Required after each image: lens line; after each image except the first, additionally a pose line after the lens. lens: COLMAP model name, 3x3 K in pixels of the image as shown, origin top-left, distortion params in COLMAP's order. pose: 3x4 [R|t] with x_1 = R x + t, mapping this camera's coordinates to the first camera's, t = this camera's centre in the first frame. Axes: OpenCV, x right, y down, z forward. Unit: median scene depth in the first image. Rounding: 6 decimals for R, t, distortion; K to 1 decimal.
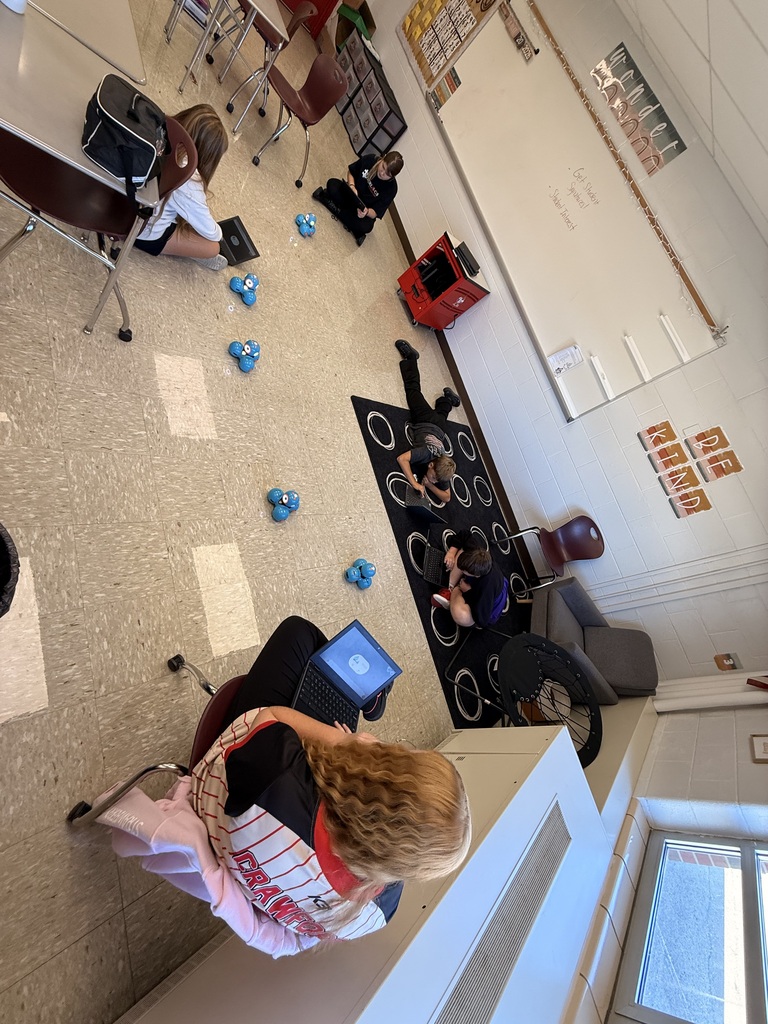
lens RADIAL K [[410.8, 0, 385.8], [0, 410.8, 511.4], [0, 0, 1]] dist [-0.003193, -0.000283]
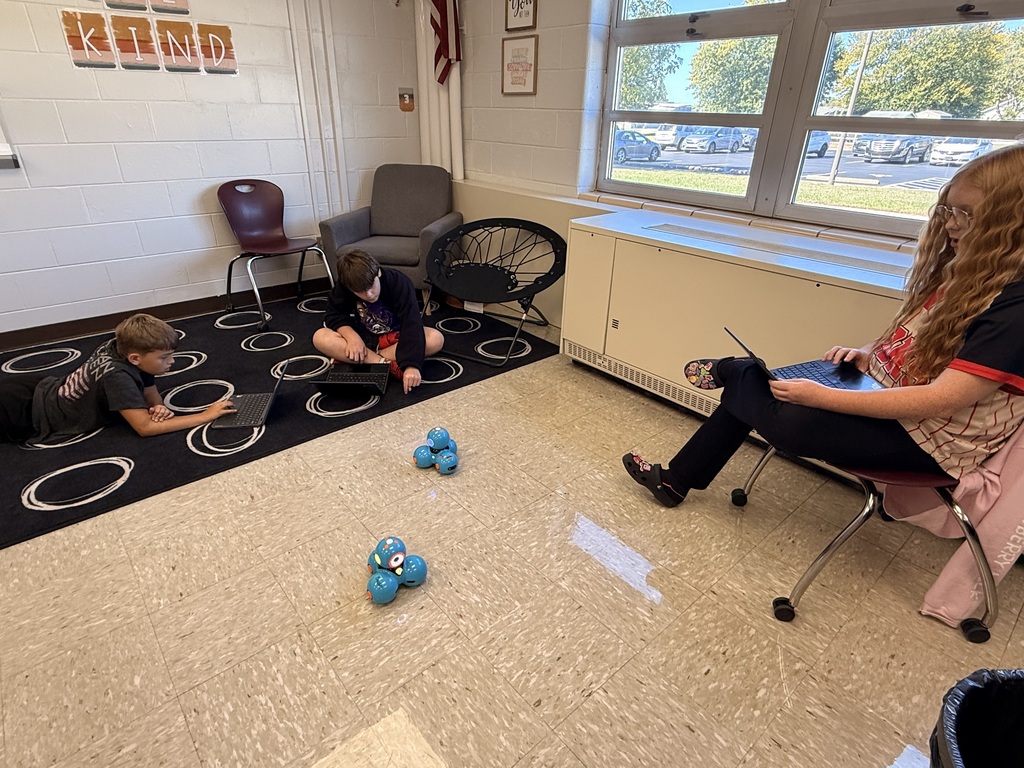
lens RADIAL K [[554.8, 0, 511.9], [0, 554.8, 385.4], [0, 0, 1]] dist [-0.002297, -0.000178]
pose [[-0.187377, -0.940432, 0.283686, -0.185128], [0.709283, 0.070263, 0.701413, -0.314938], [-0.679564, 0.332643, 0.653866, 0.243900]]
